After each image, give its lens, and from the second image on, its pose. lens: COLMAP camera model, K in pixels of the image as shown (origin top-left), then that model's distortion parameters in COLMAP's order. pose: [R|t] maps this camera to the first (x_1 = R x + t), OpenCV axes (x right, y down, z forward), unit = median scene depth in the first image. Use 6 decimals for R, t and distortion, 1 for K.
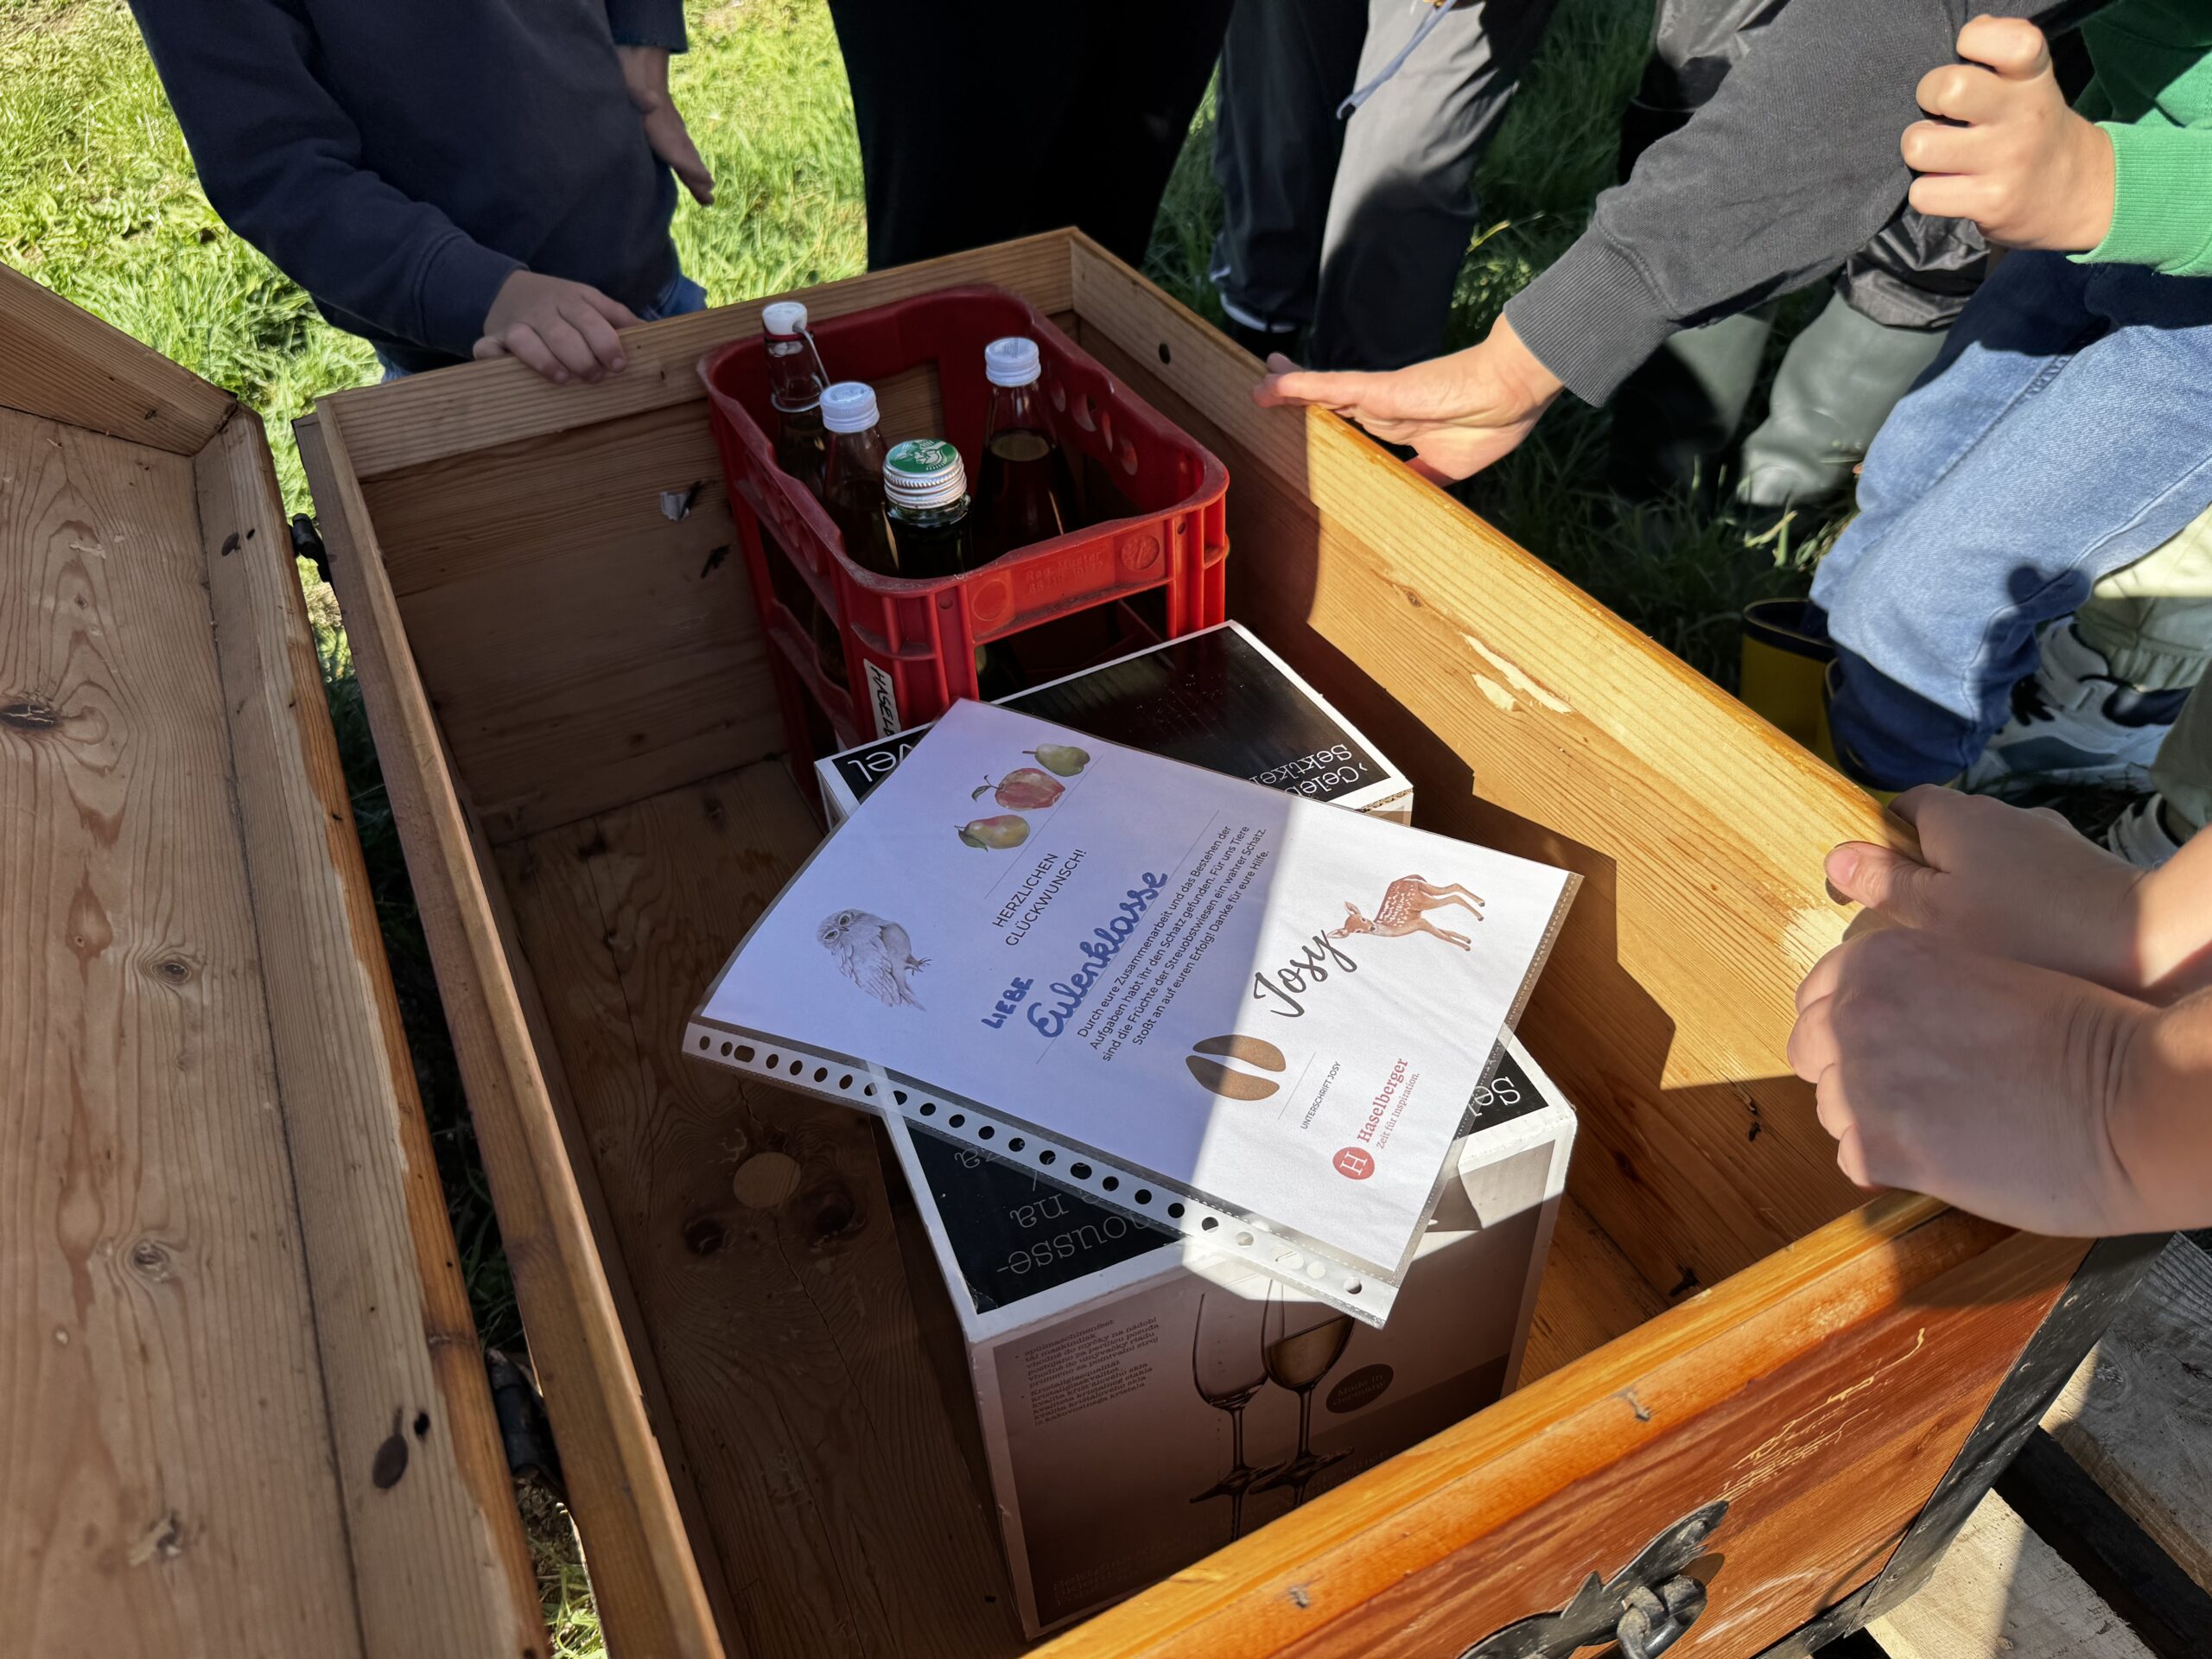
lens RADIAL K [[1585.8, 0, 1110.0], [0, 1585.8, 823.5], [0, 0, 1]] dist [-0.003783, -0.002607]
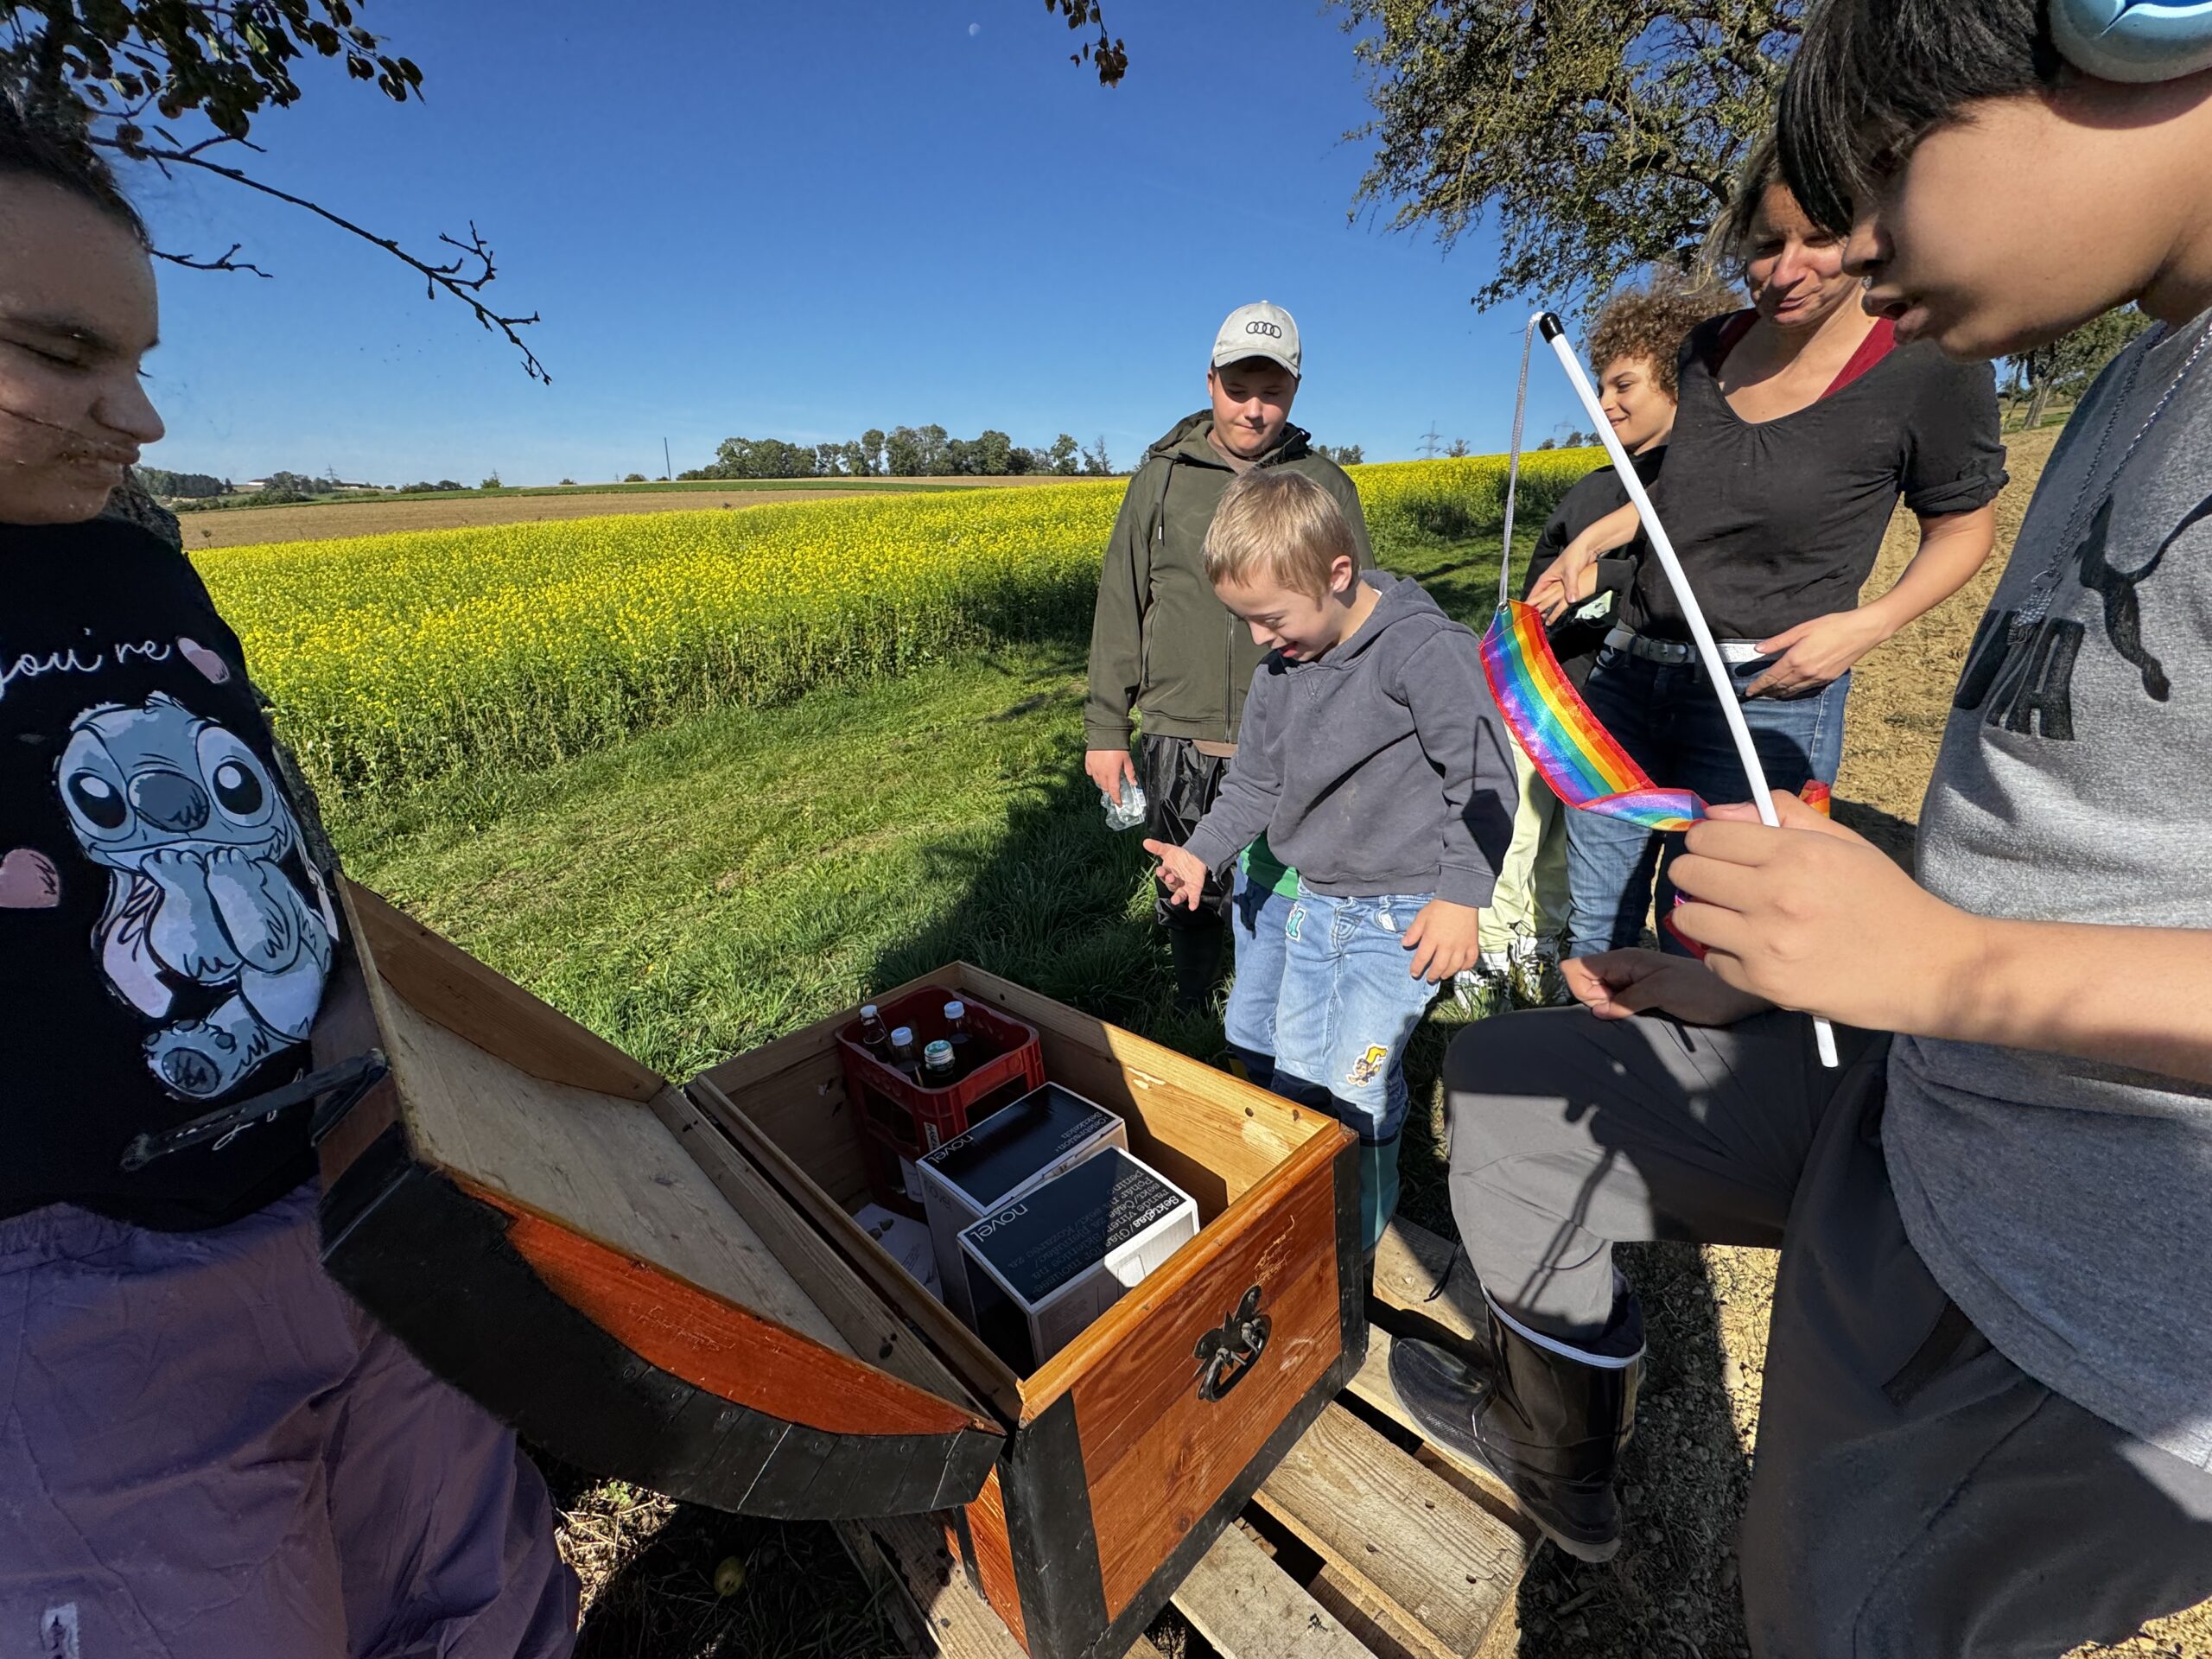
lens RADIAL K [[889.4, 0, 1100.1], [0, 889.4, 829.4], [0, 0, 1]] dist [0.000526, 0.000085]
pose [[0.960018, -0.143597, 0.240304, -0.156465], [0.234893, 0.880183, -0.412435, 0.157183], [-0.152287, 0.452391, 0.878721, -0.643243]]
